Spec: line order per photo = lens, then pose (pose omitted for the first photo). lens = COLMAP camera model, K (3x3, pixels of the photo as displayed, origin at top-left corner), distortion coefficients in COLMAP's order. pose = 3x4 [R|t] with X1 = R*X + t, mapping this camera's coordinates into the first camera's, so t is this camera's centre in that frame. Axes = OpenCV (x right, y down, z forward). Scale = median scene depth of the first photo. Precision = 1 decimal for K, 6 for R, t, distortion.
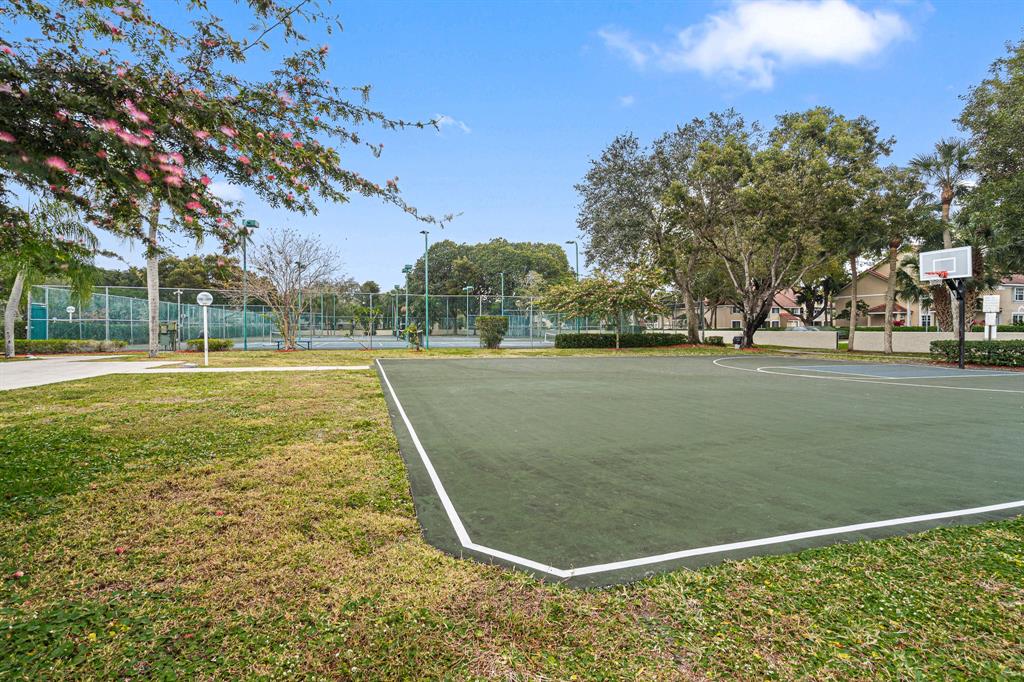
lens RADIAL K [[479.5, 0, 511.3], [0, 479.5, 331.3], [0, 0, 1]] dist [-0.001934, -0.000174]
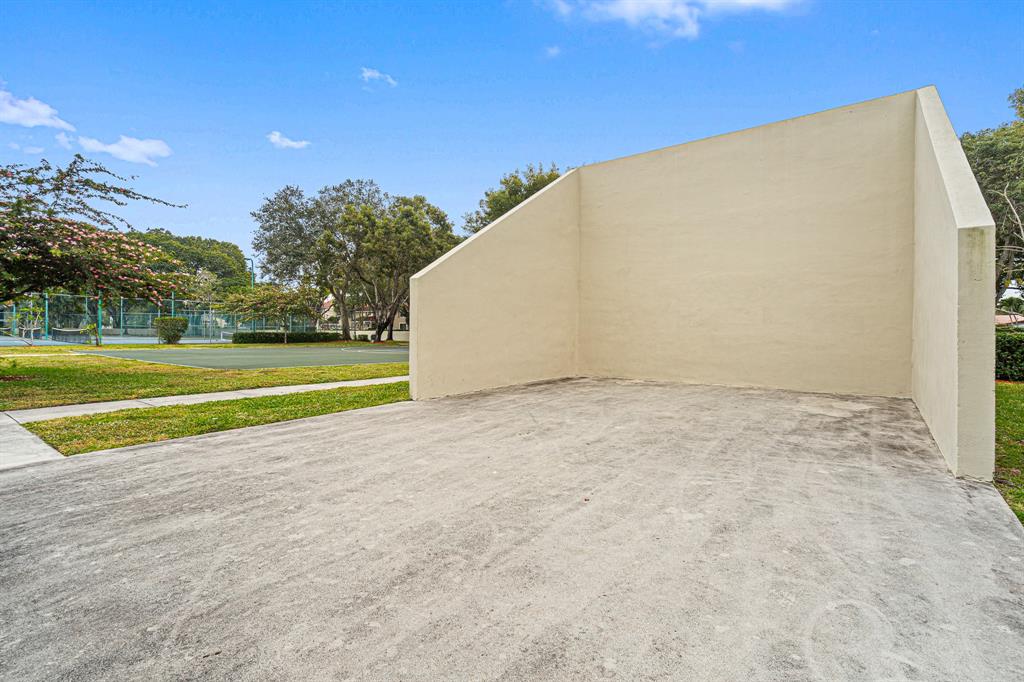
lens RADIAL K [[479.5, 0, 511.3], [0, 479.5, 331.3], [0, 0, 1]] dist [-0.001934, -0.000174]
pose [[0.811637, 0.004779, 0.584142, -0.046661], [-0.003943, 0.999989, -0.002703, 0.002264], [-0.584148, -0.000109, 0.811647, -0.416025]]
